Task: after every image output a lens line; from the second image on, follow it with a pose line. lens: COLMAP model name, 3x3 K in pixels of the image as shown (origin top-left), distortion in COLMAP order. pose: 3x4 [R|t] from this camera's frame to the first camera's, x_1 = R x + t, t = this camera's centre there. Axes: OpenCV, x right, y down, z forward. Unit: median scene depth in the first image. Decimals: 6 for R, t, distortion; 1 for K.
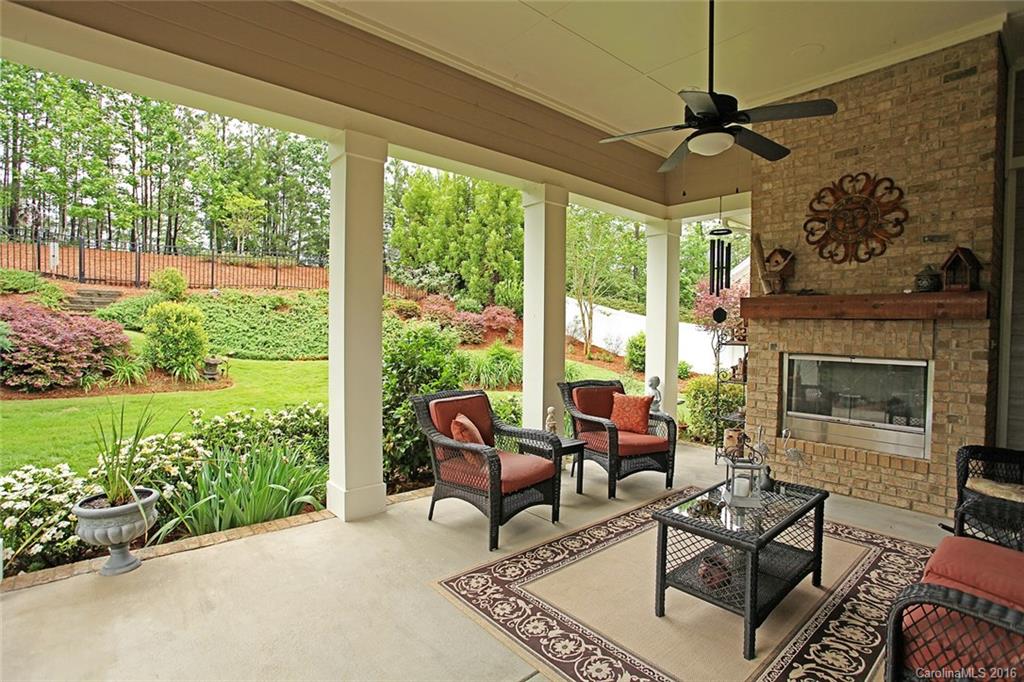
lens RADIAL K [[493.6, 0, 512.0], [0, 493.6, 341.0], [0, 0, 1]] dist [0.000575, 0.000475]
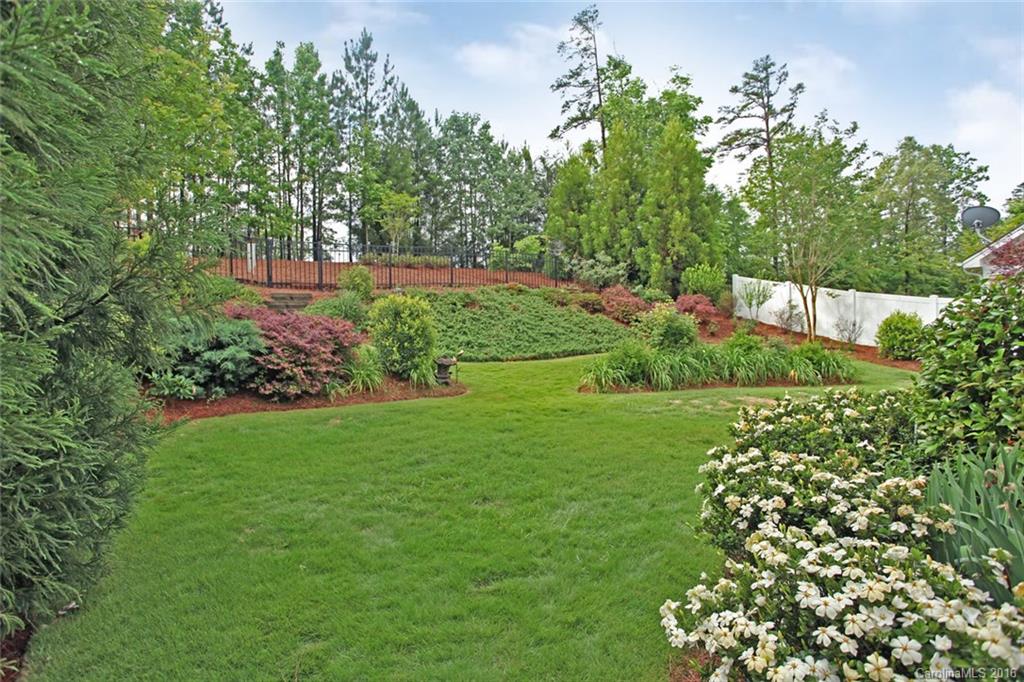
lens RADIAL K [[480.9, 0, 512.0], [0, 480.9, 341.0], [0, 0, 1]] dist [-0.036588, -0.000032]
pose [[0.993517, -0.042195, -0.105558, -0.325973], [0.040024, 0.998943, -0.022605, 0.022385], [0.106401, 0.018233, 0.994156, 0.154794]]
